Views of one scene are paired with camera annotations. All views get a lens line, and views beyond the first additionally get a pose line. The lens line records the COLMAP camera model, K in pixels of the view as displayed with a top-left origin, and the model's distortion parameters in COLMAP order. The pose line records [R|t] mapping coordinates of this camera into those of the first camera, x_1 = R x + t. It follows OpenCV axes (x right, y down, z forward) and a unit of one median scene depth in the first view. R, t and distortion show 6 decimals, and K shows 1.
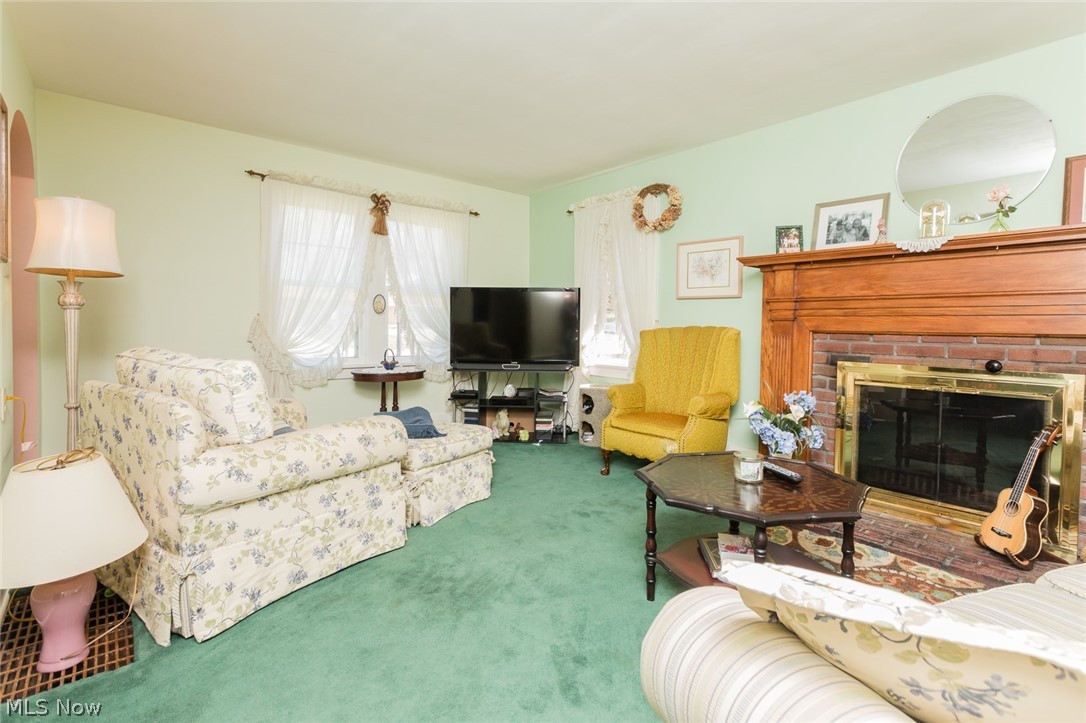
lens RADIAL K [[517.8, 0, 541.2], [0, 517.8, 351.0], [0, 0, 1]] dist [0.001766, -0.001886]
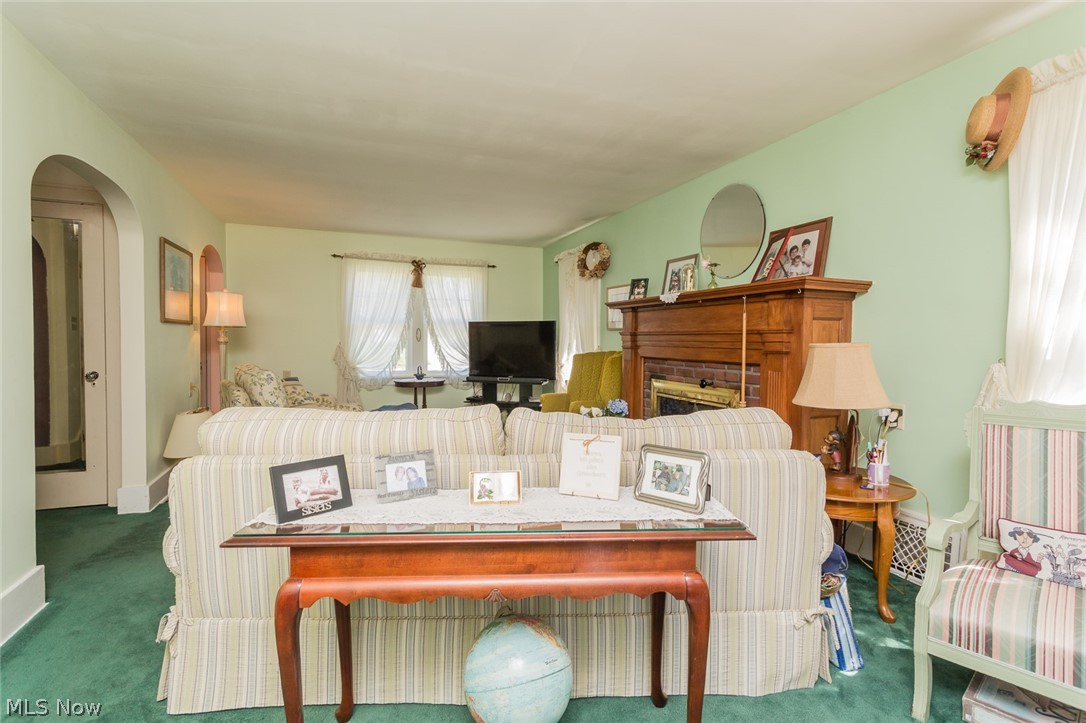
lens RADIAL K [[517.8, 0, 541.0], [0, 517.8, 360.6], [0, 0, 1]] dist [0.001766, -0.001886]
pose [[0.944656, 0.009483, -0.327926, 0.523131], [-0.013306, 0.999867, -0.009416, -0.008474], [0.327794, 0.013258, 0.944656, -0.279982]]
